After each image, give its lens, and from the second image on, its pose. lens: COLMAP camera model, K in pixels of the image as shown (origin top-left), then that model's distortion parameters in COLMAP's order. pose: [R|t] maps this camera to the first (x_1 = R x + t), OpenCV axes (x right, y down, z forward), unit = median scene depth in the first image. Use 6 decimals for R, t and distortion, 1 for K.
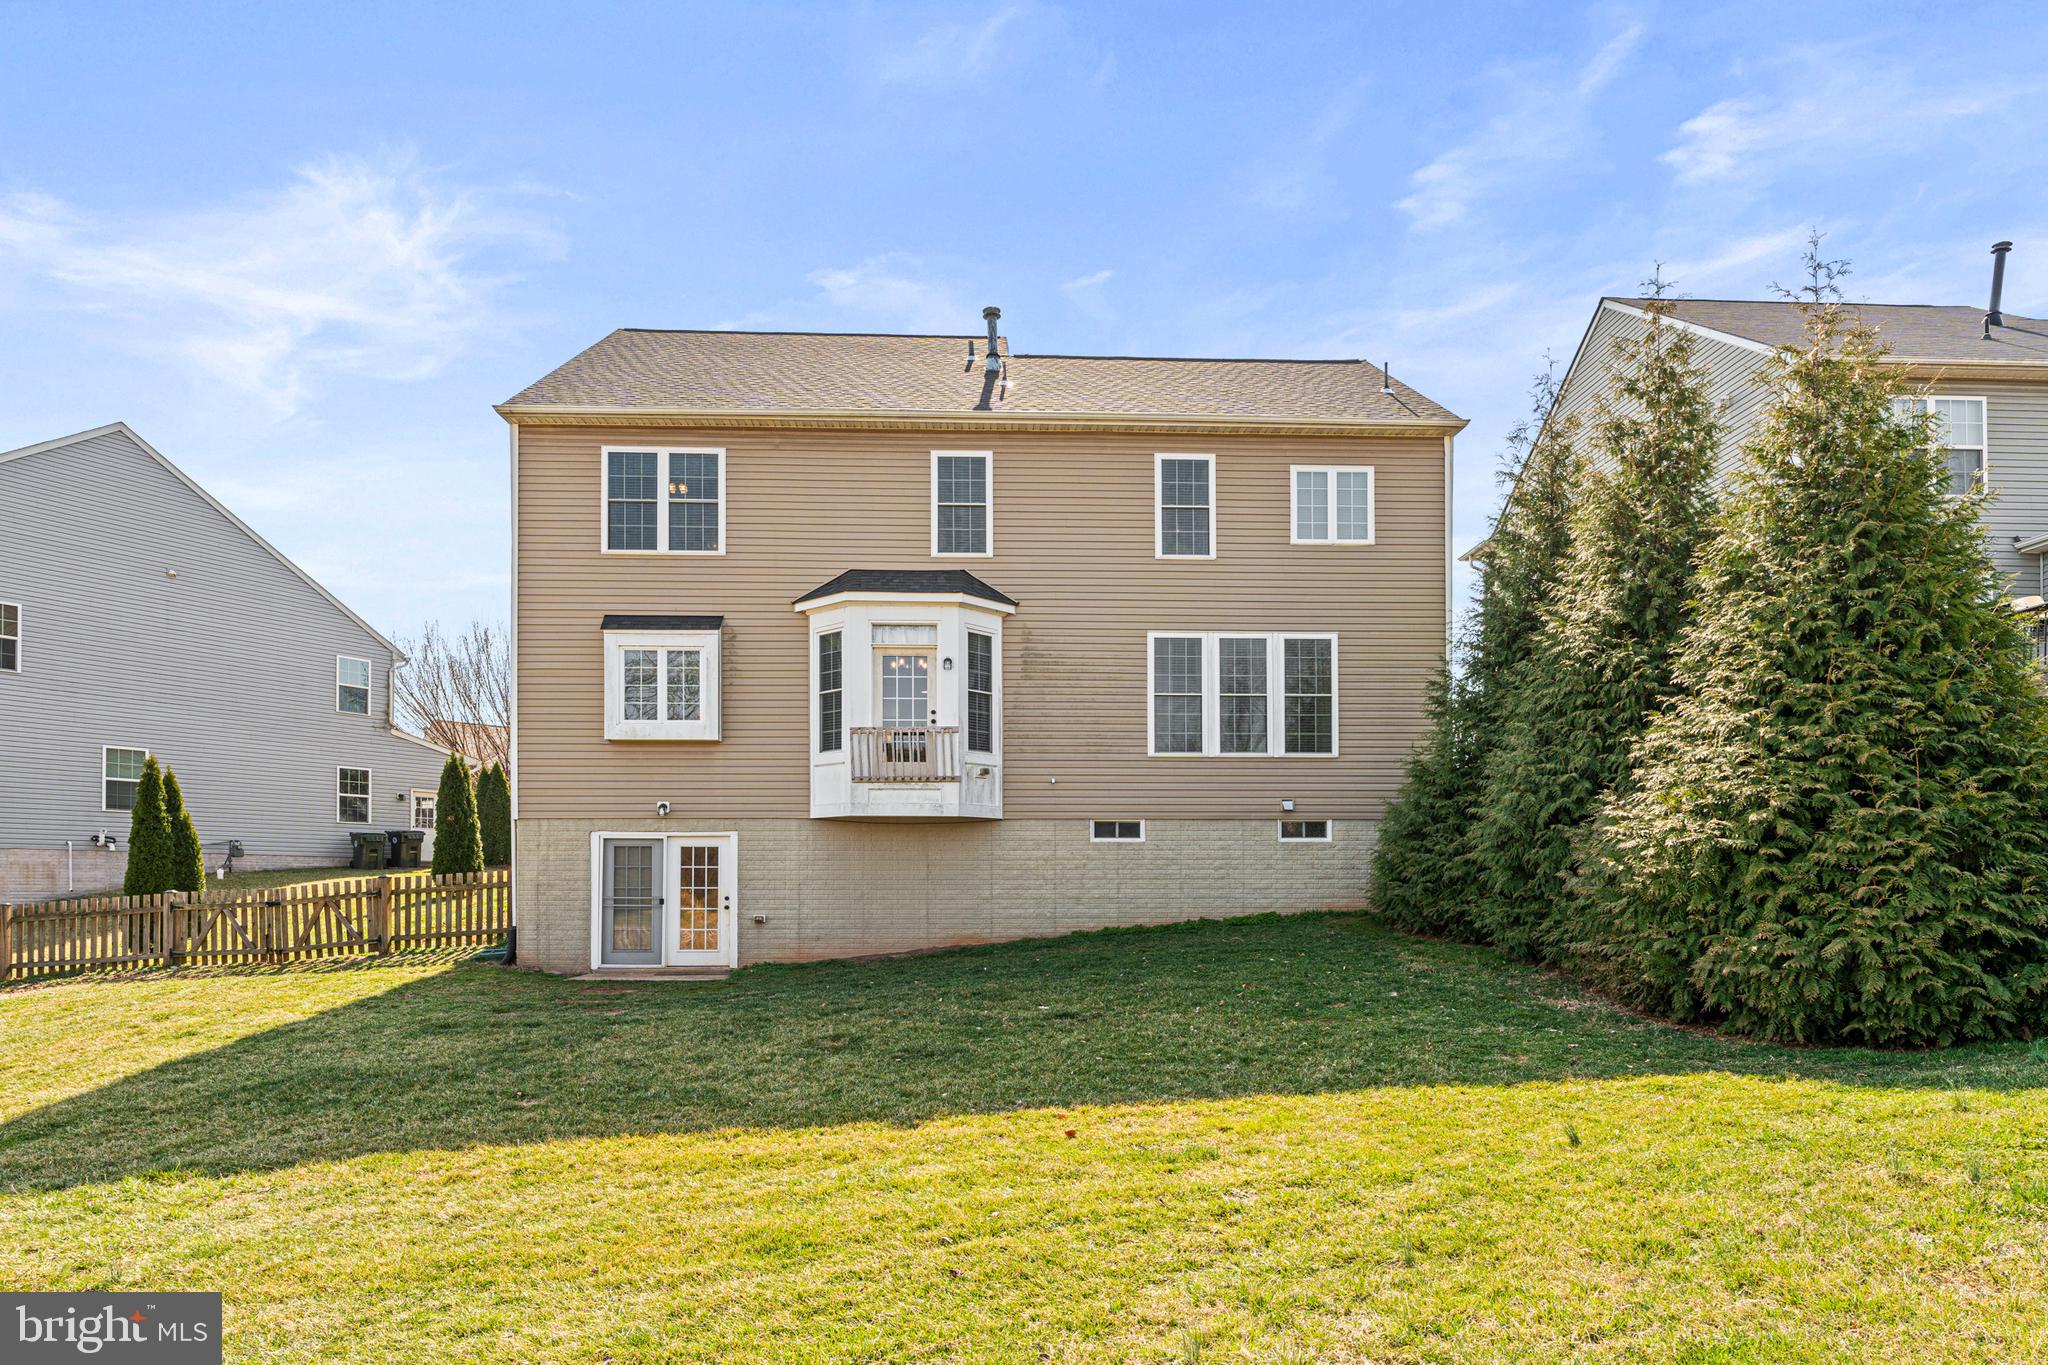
lens RADIAL K [[1218.6, 0, 1027.9], [0, 1218.6, 877.4], [0, 0, 1]] dist [-0.003190, -0.000542]
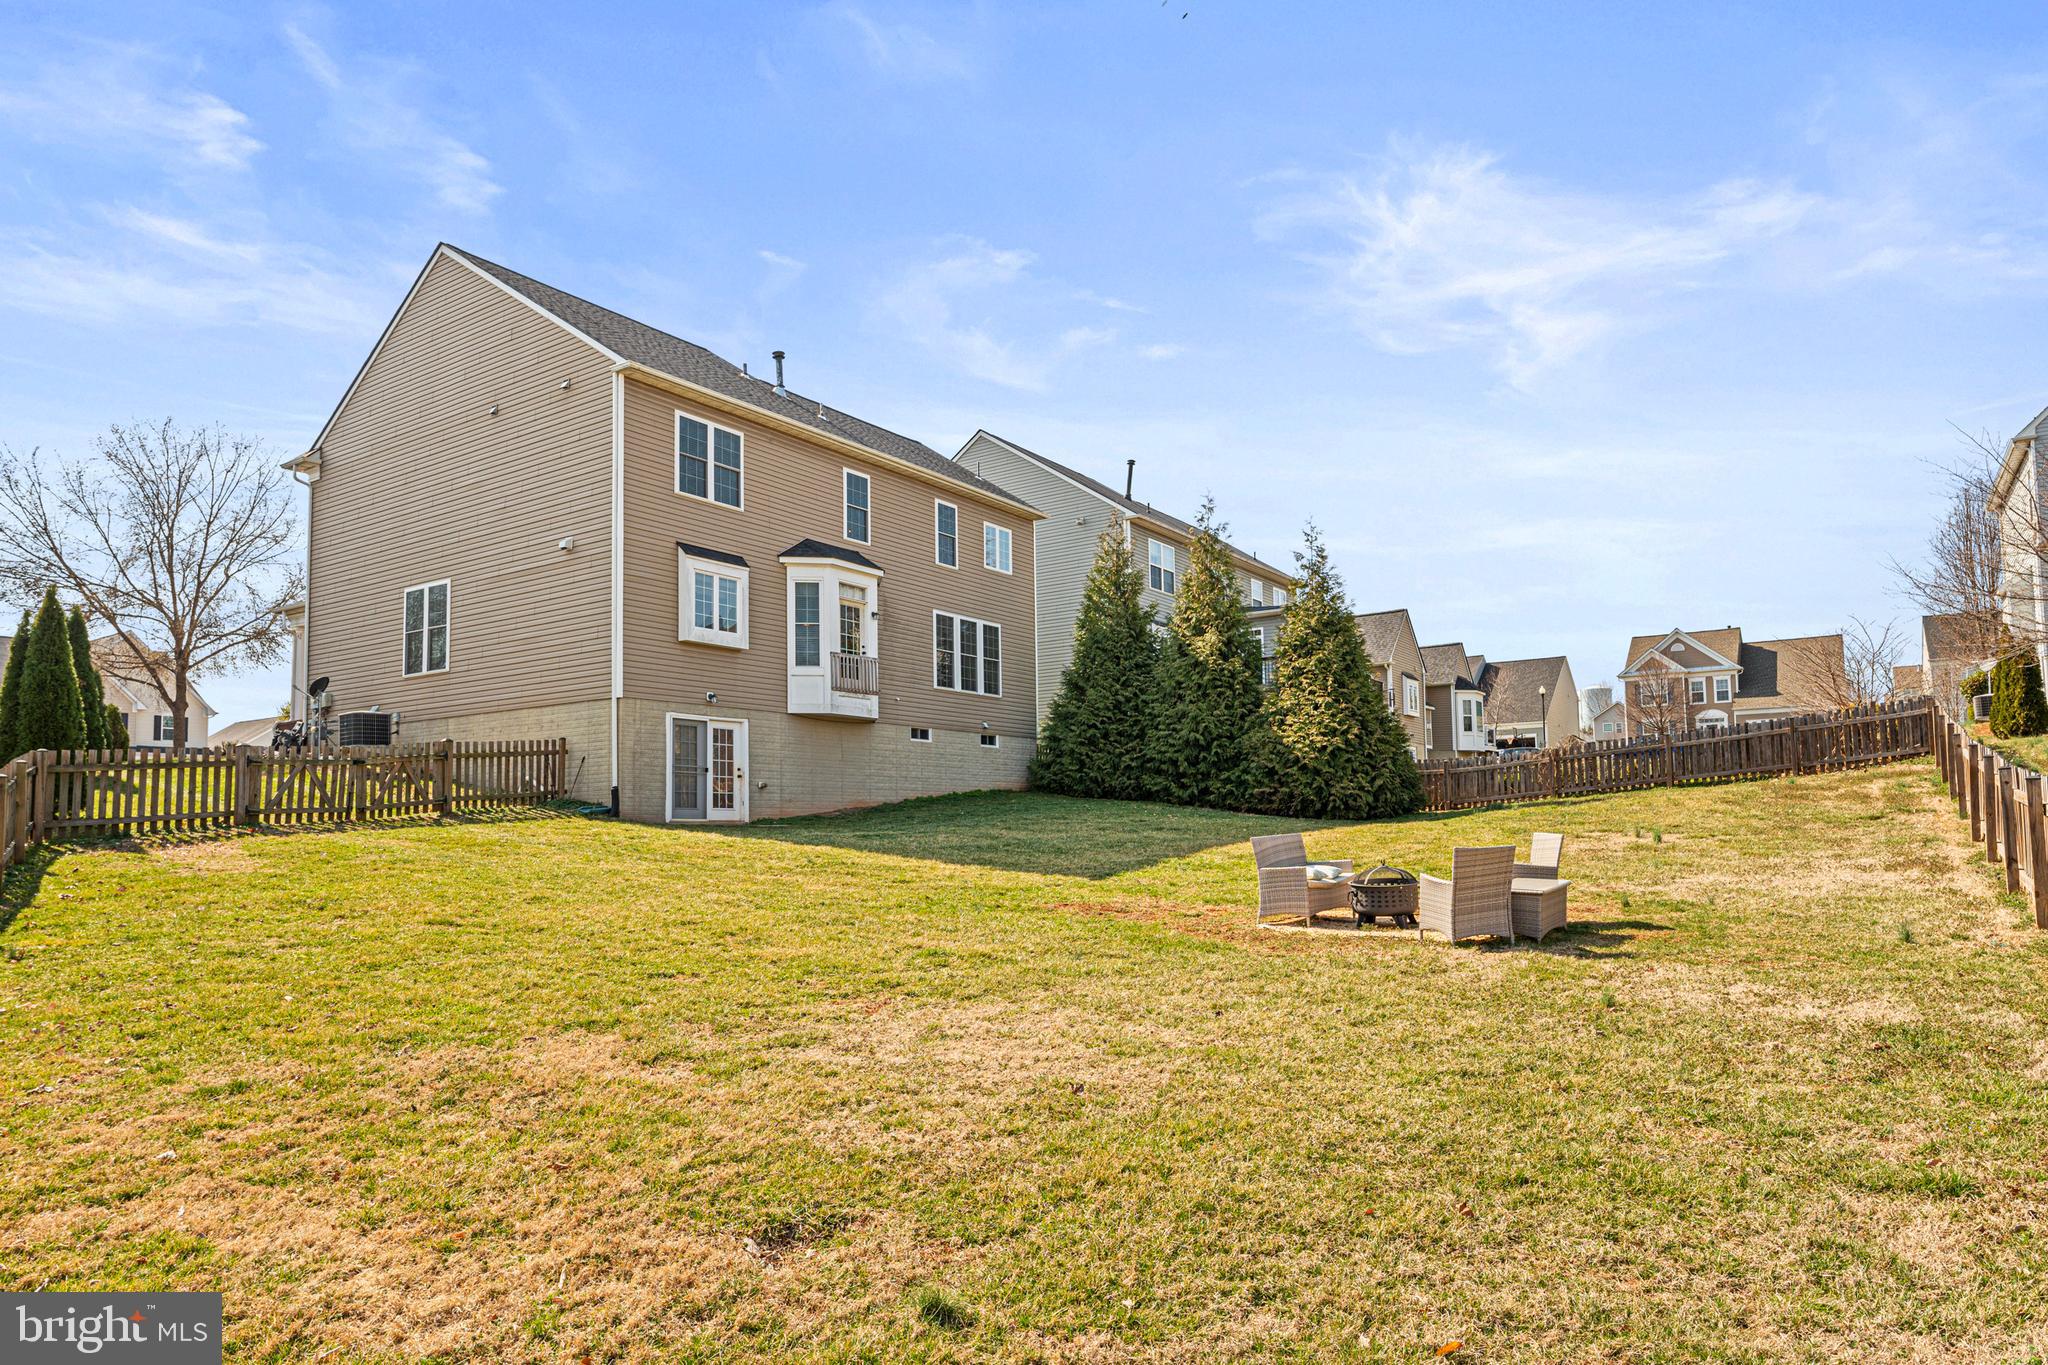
lens RADIAL K [[1313.0, 0, 1024.0], [0, 1313.0, 682.5], [0, 0, 1]] dist [-0.003040, -0.000603]
pose [[0.577965, 0.086955, 0.811415, -1.220982], [0.000355, 0.994280, -0.106804, 0.074914], [-0.816061, 0.062017, 0.574629, -0.065427]]
